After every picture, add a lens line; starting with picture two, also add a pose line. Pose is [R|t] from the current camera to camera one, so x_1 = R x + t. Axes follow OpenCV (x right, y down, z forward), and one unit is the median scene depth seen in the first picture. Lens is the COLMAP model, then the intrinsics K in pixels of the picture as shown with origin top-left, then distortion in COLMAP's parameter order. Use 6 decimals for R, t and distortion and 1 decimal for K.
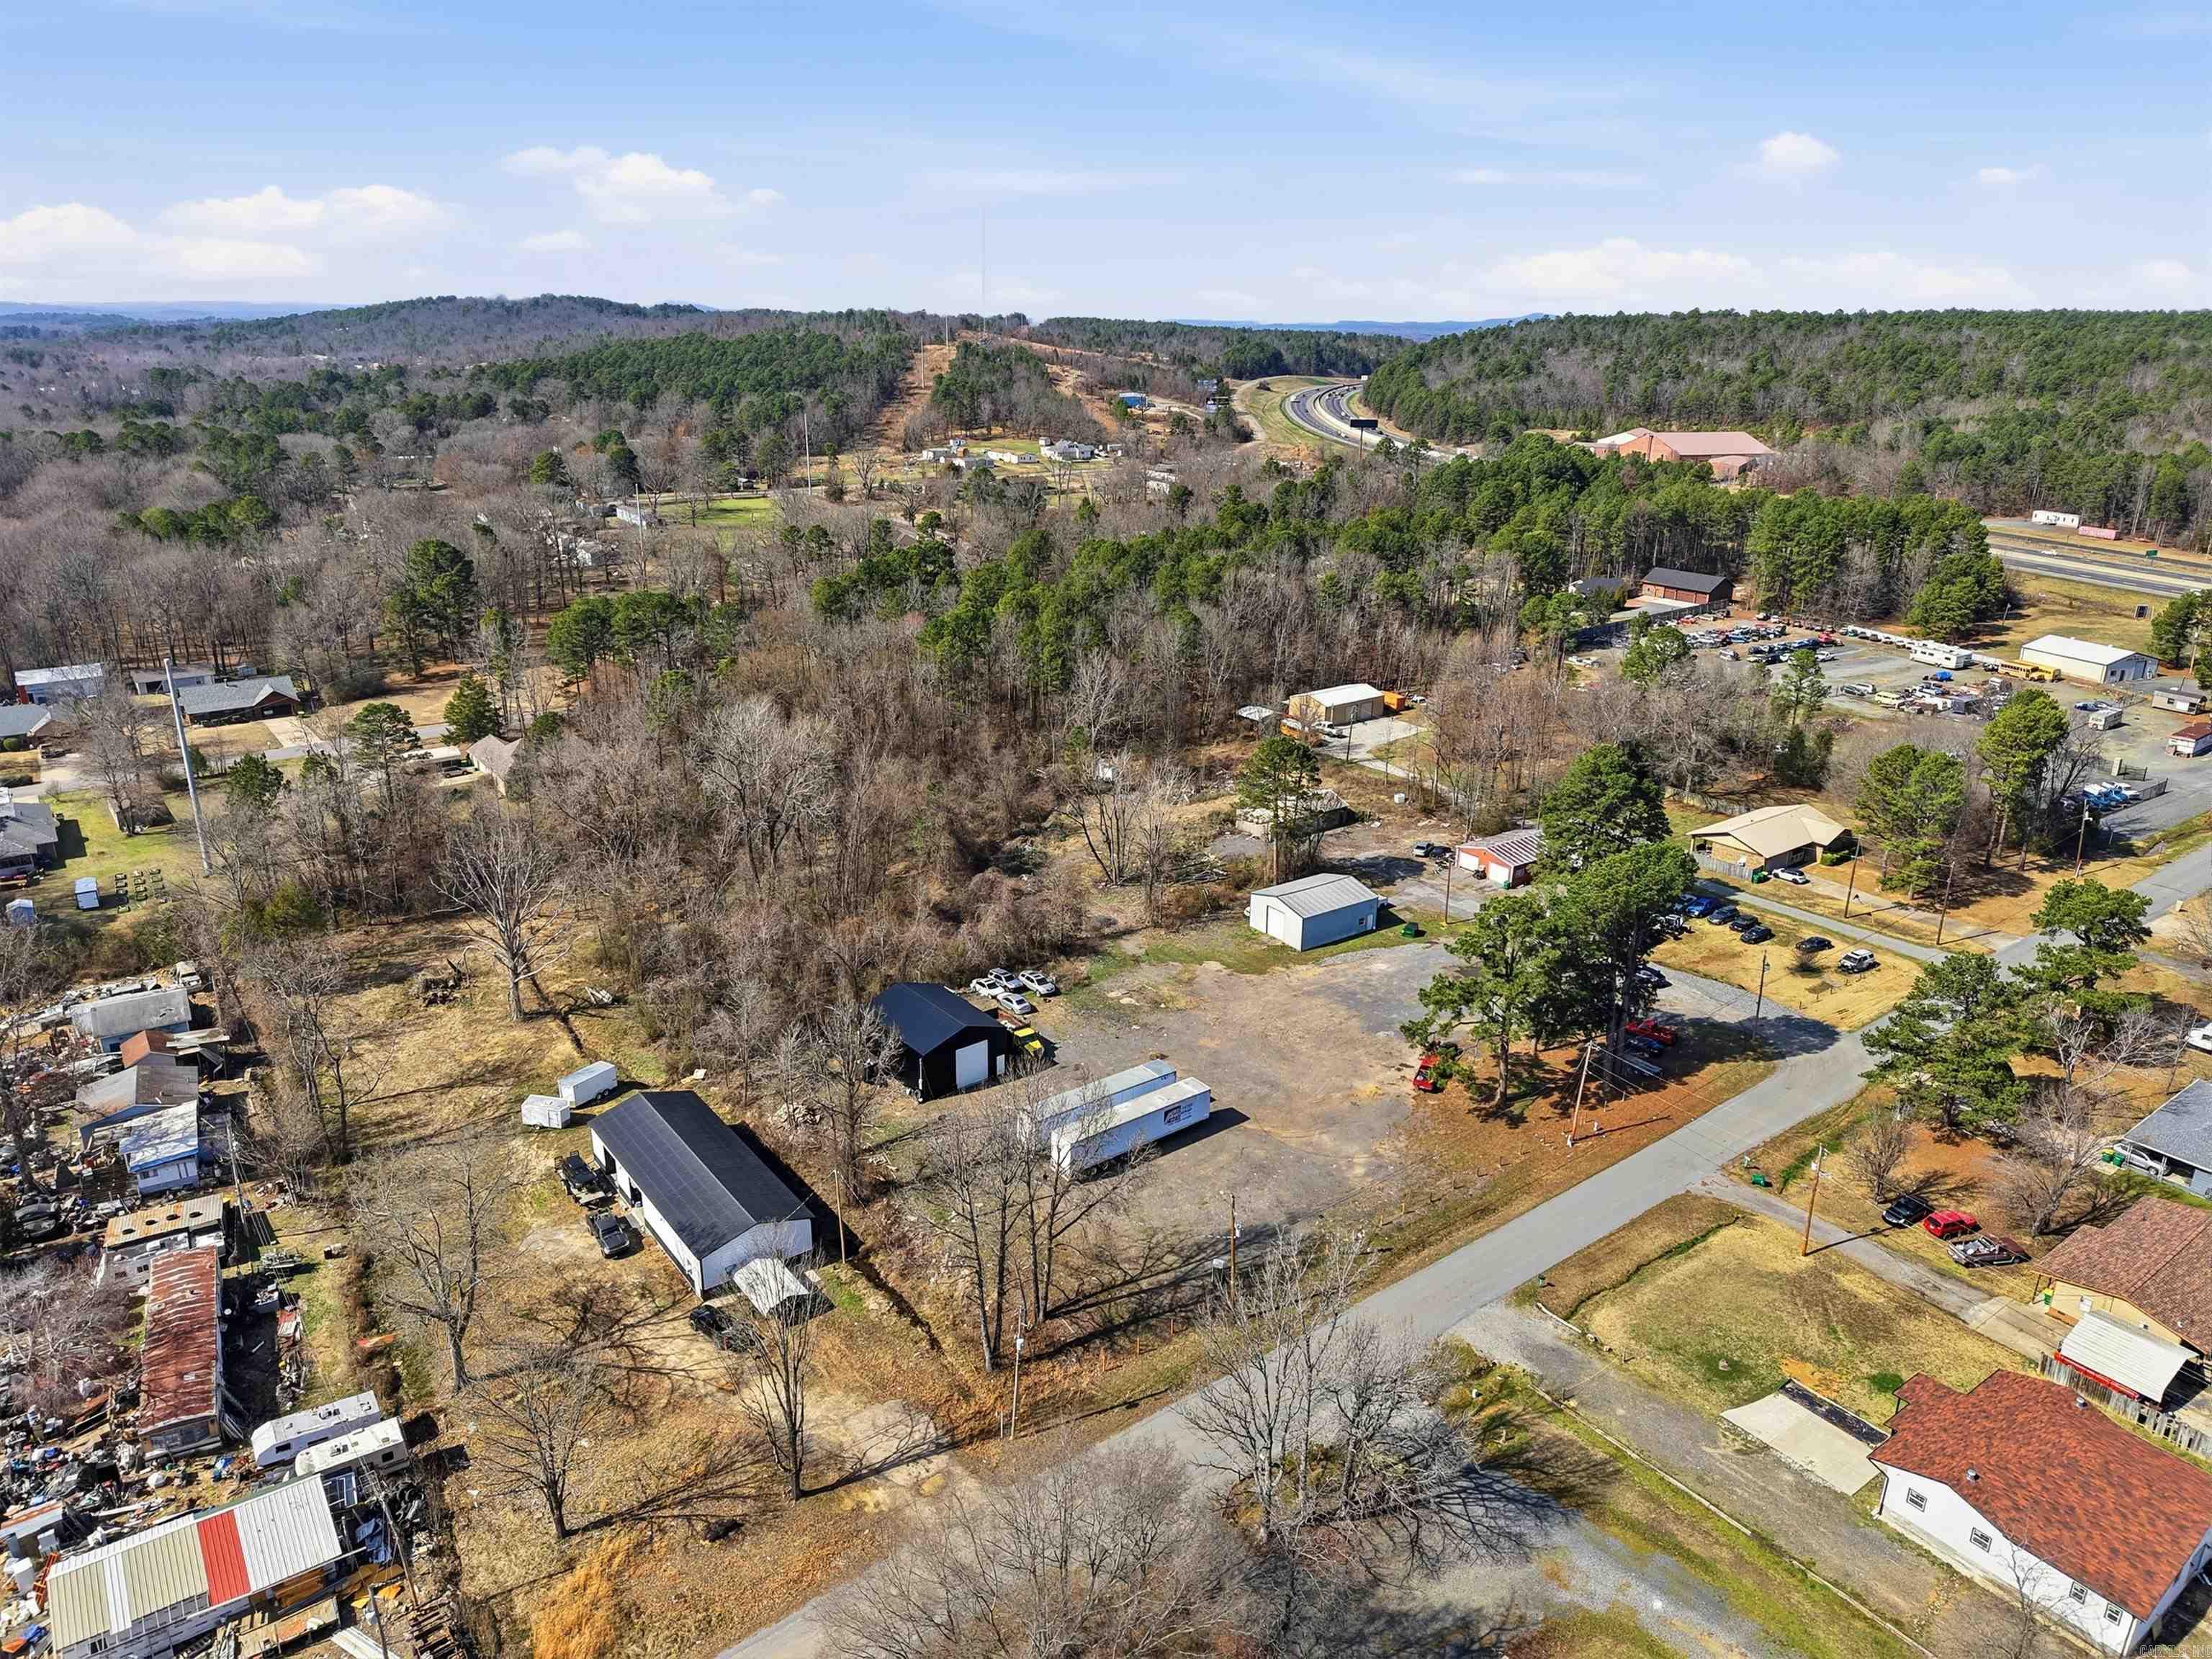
lens RADIAL K [[1473.8, 0, 1106.0], [0, 1473.8, 829.5], [0, 0, 1]] dist [0.033905, -0.030650]
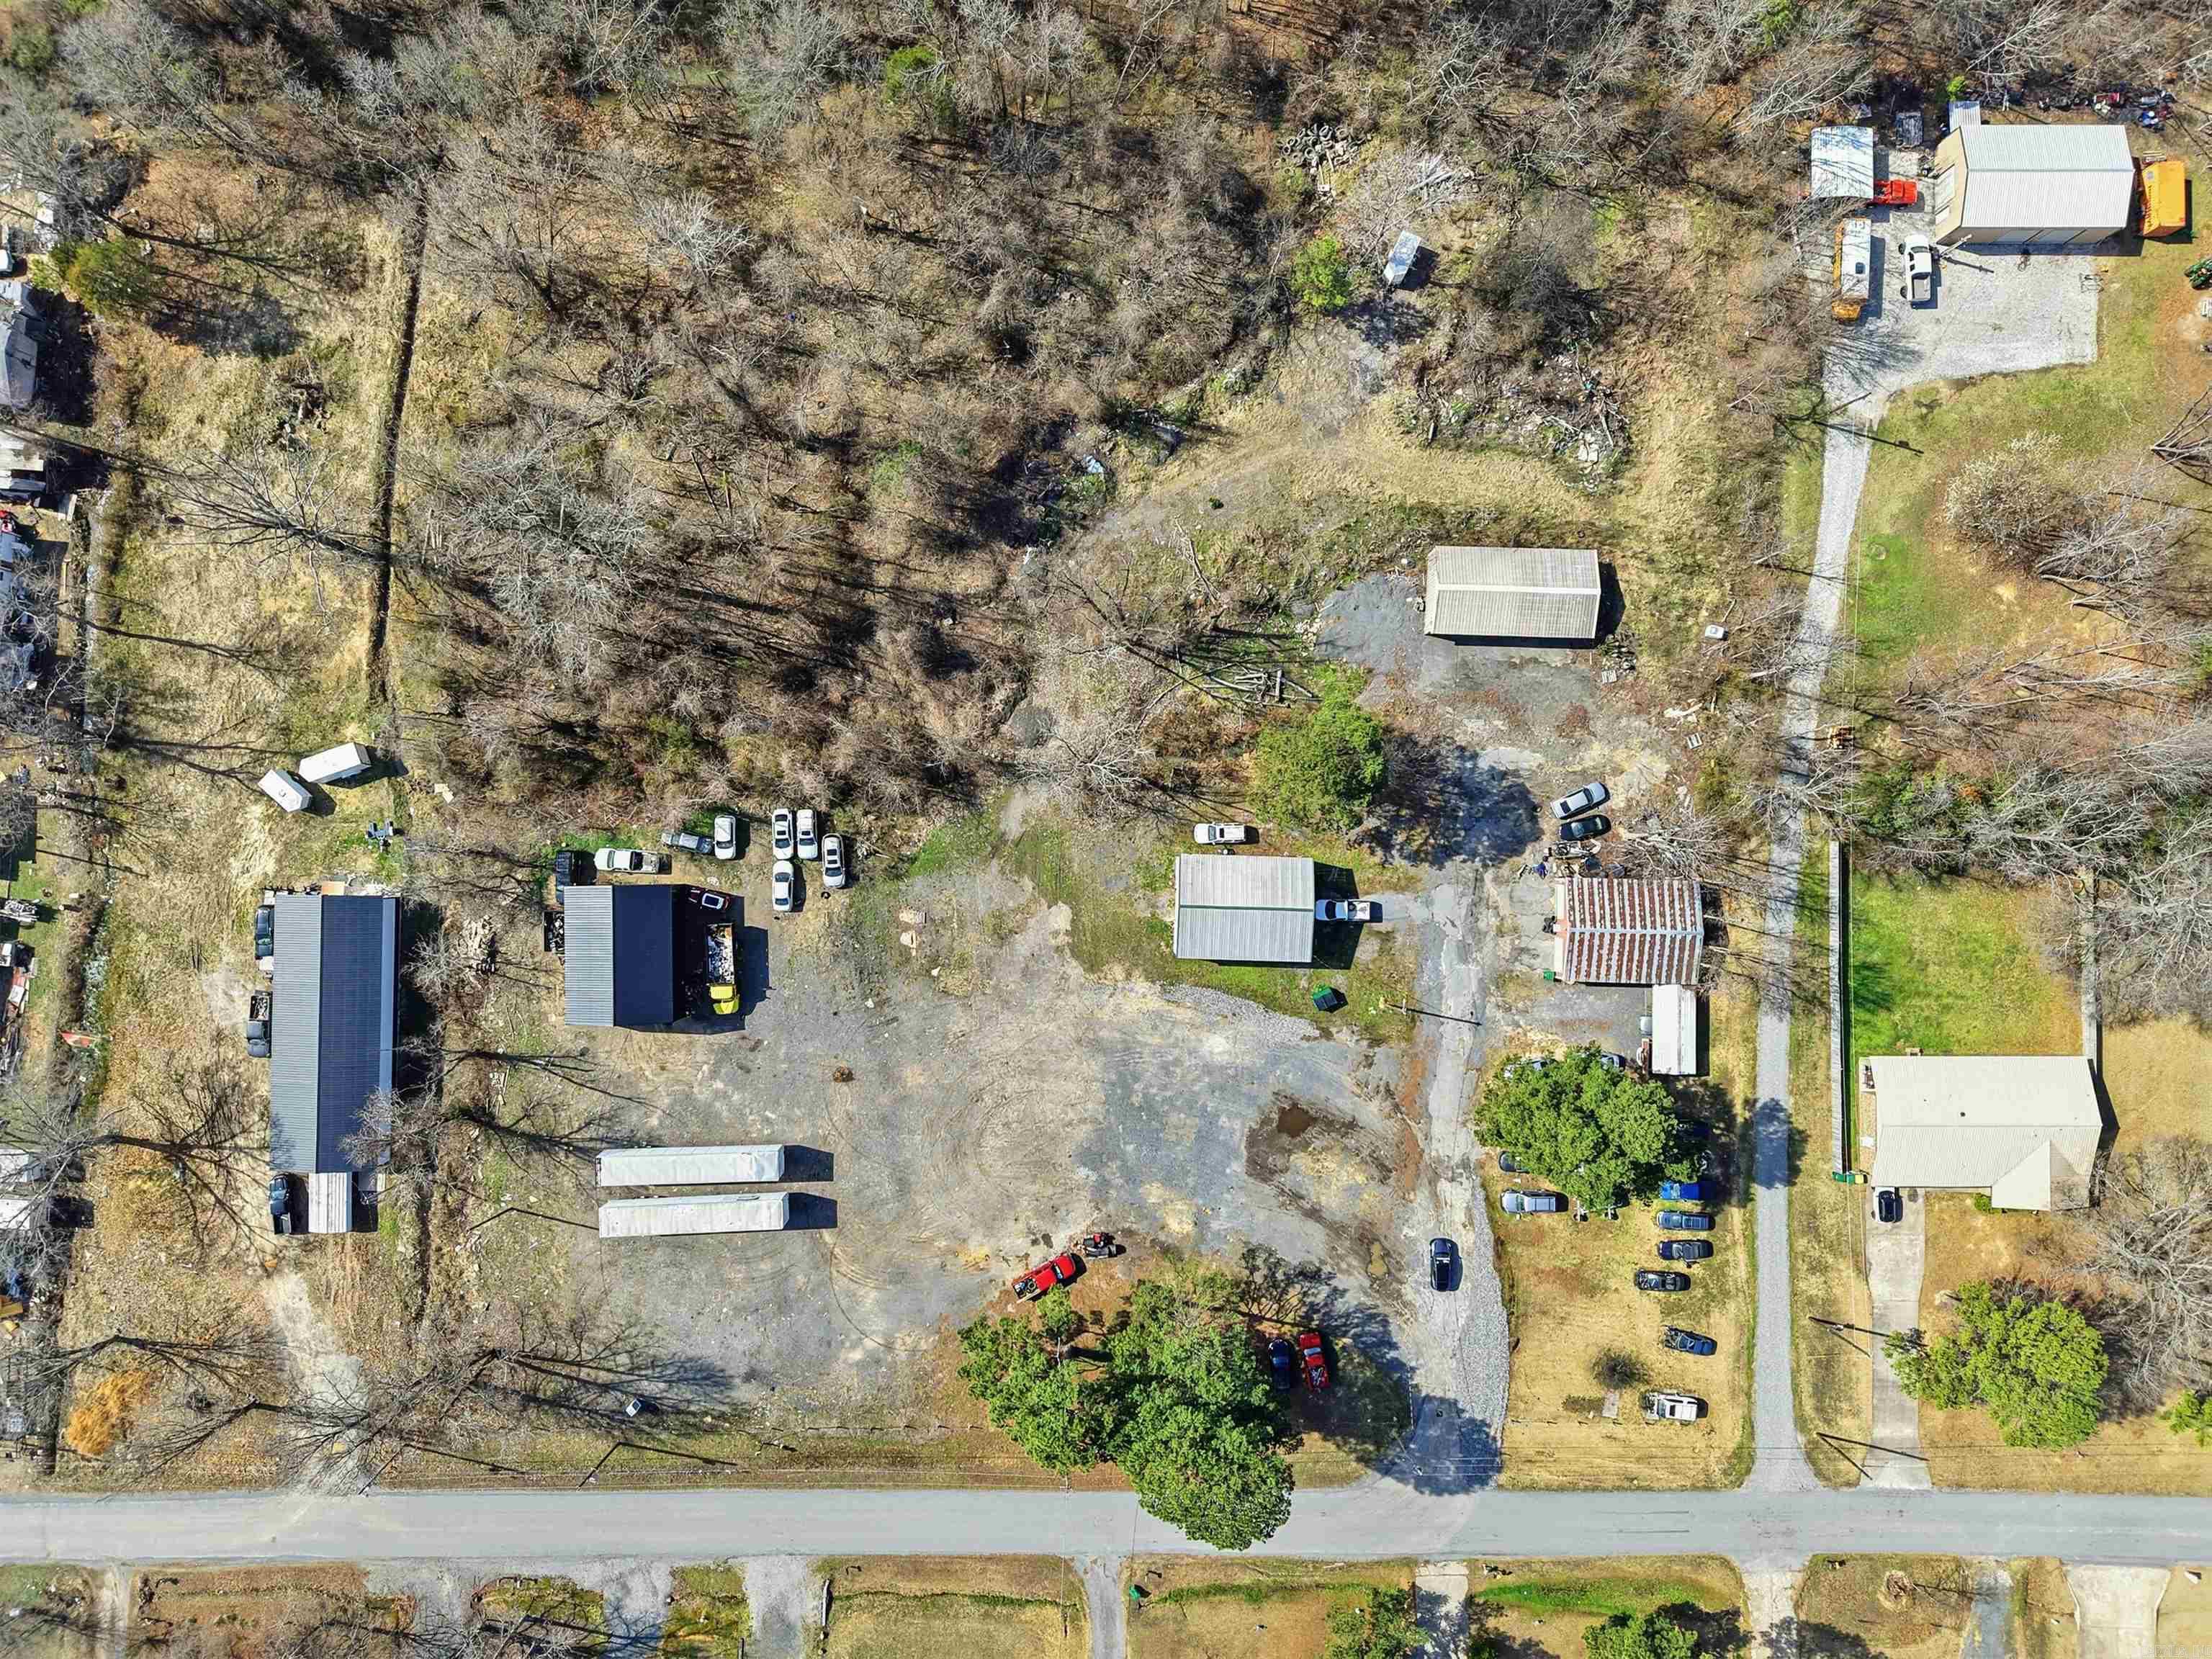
lens RADIAL K [[1473.8, 0, 1106.0], [0, 1473.8, 829.5], [0, 0, 1]] dist [0.033905, -0.030650]
pose [[0.794543, 0.607184, -0.005367, 0.070036], [-0.209101, 0.281901, 0.936381, -0.716251], [0.570069, -0.742872, 0.350945, 0.788681]]
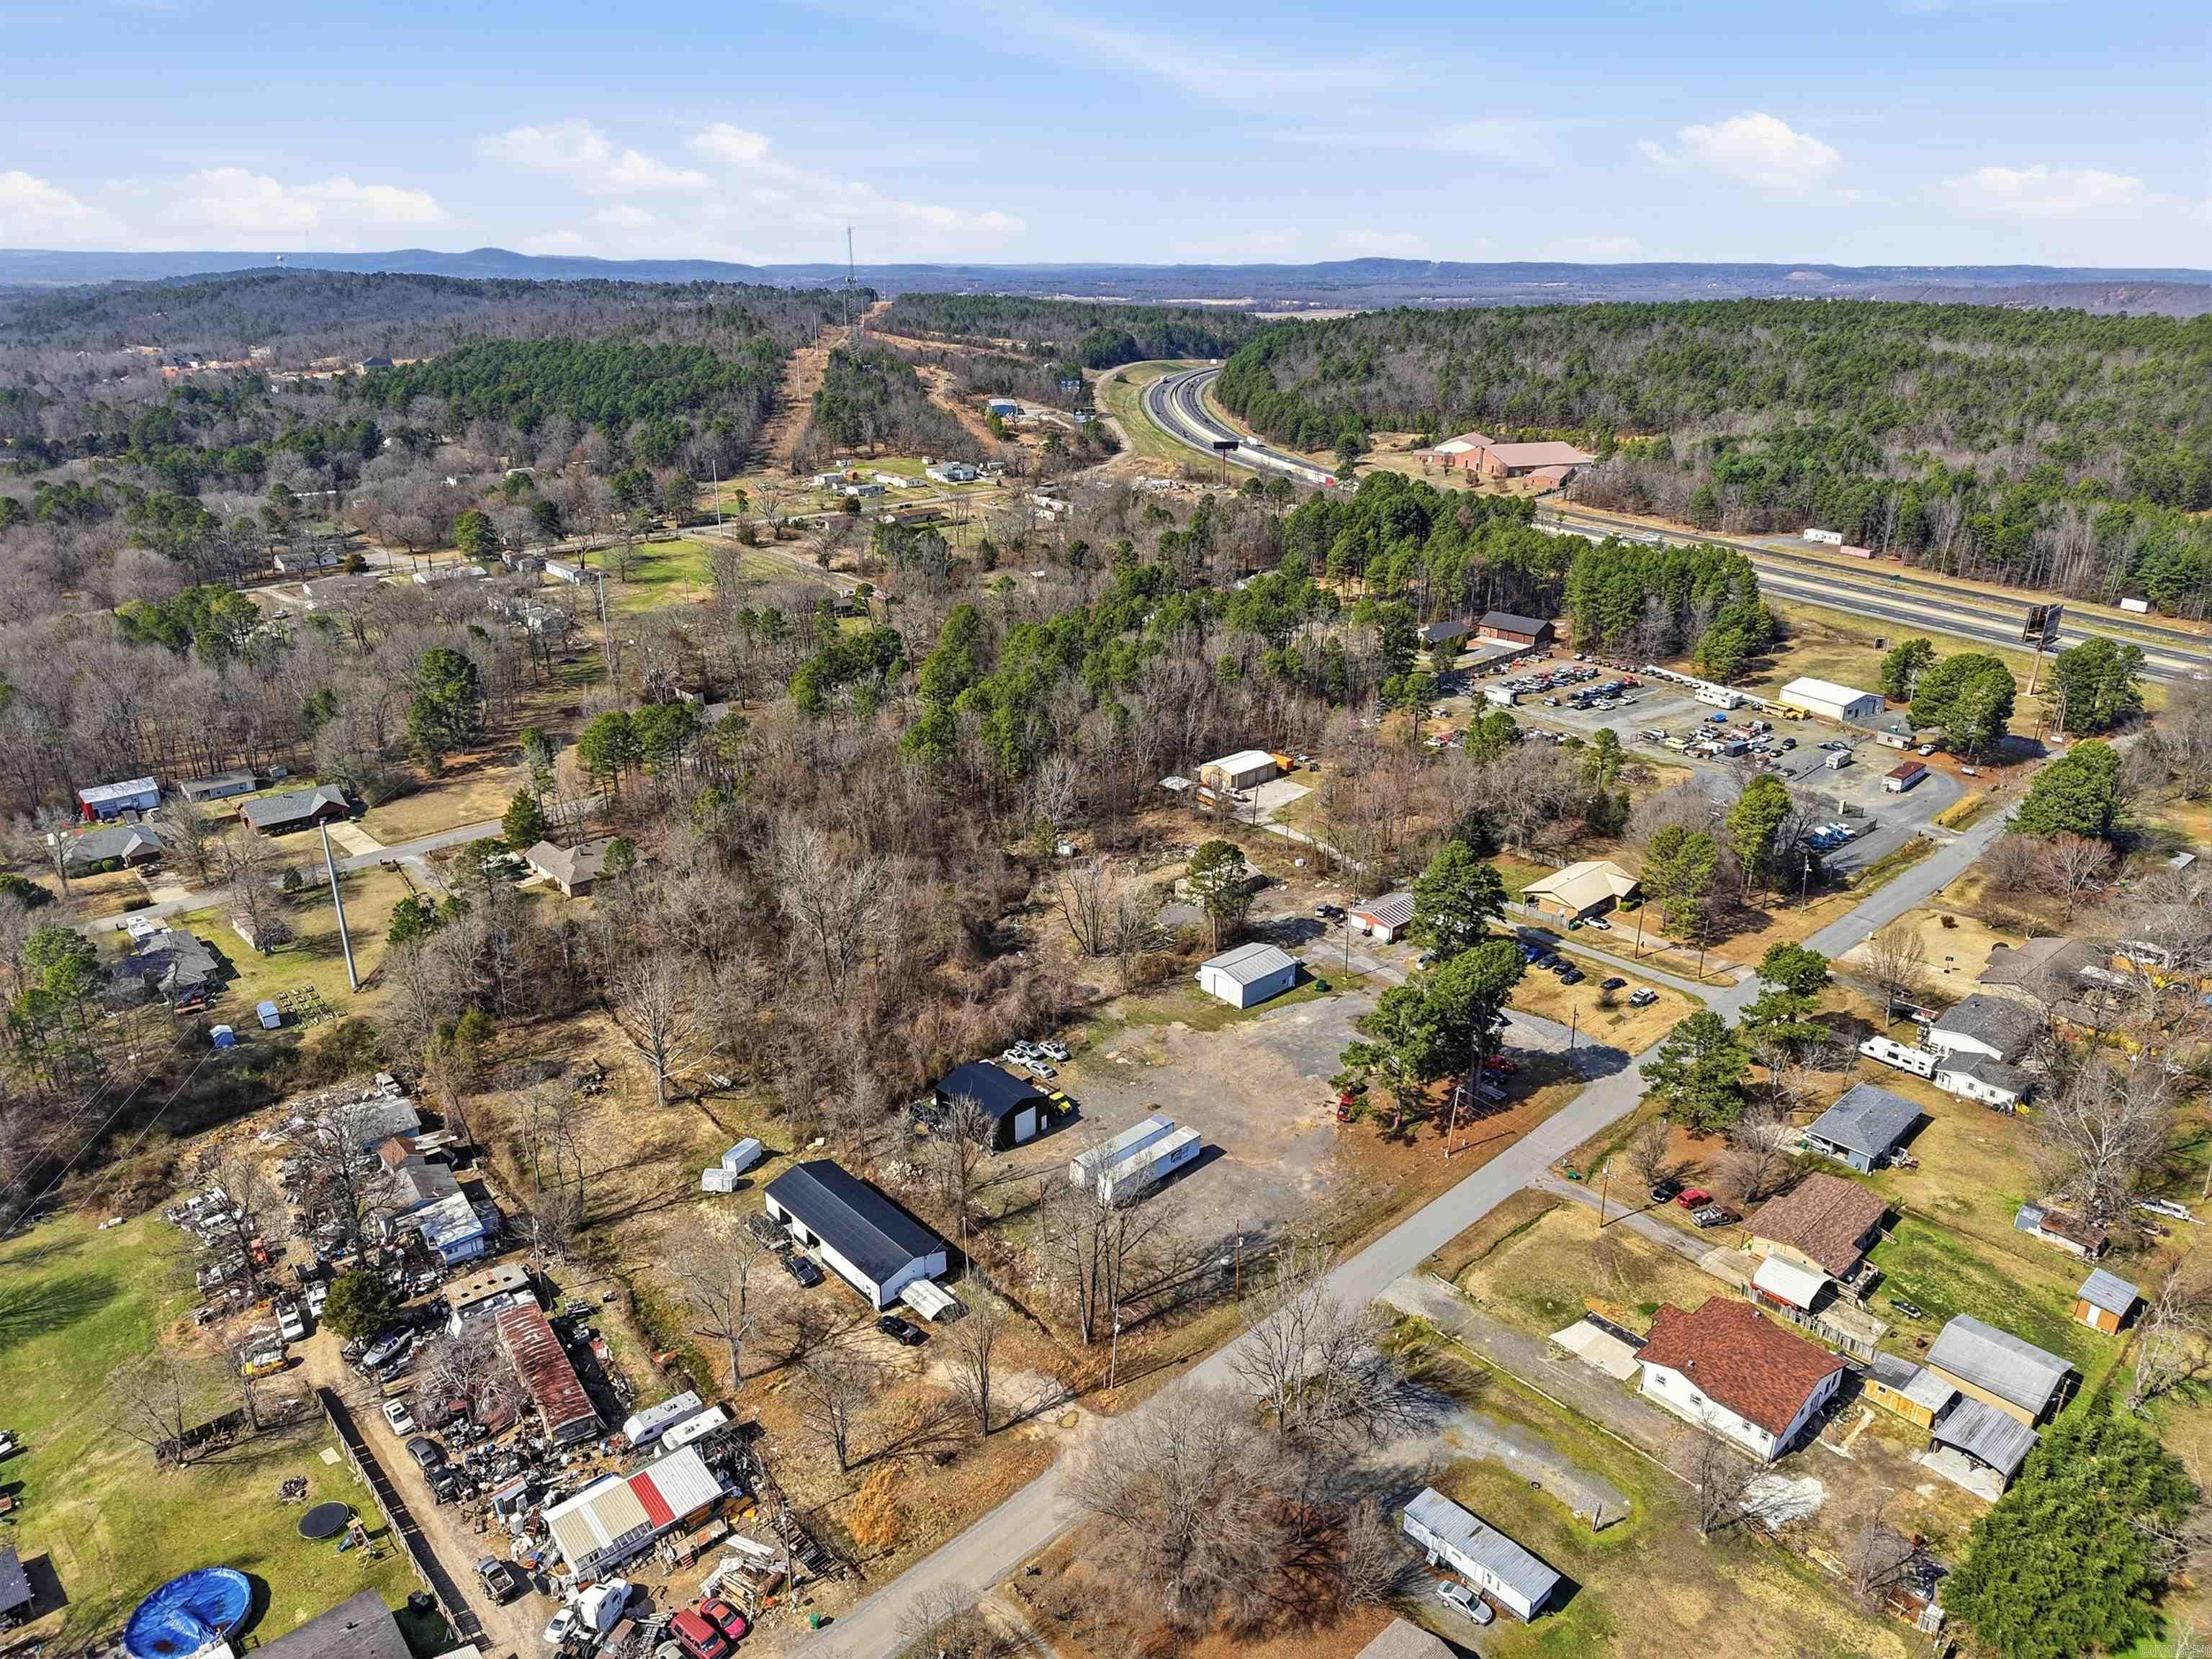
lens RADIAL K [[1473.8, 0, 1106.0], [0, 1473.8, 829.5], [0, 0, 1]] dist [0.033905, -0.030650]
pose [[0.994503, -0.045363, 0.094376, -0.113960], [0.042019, 0.998427, 0.037126, -0.141309], [-0.095911, -0.032956, 0.994844, -0.320648]]
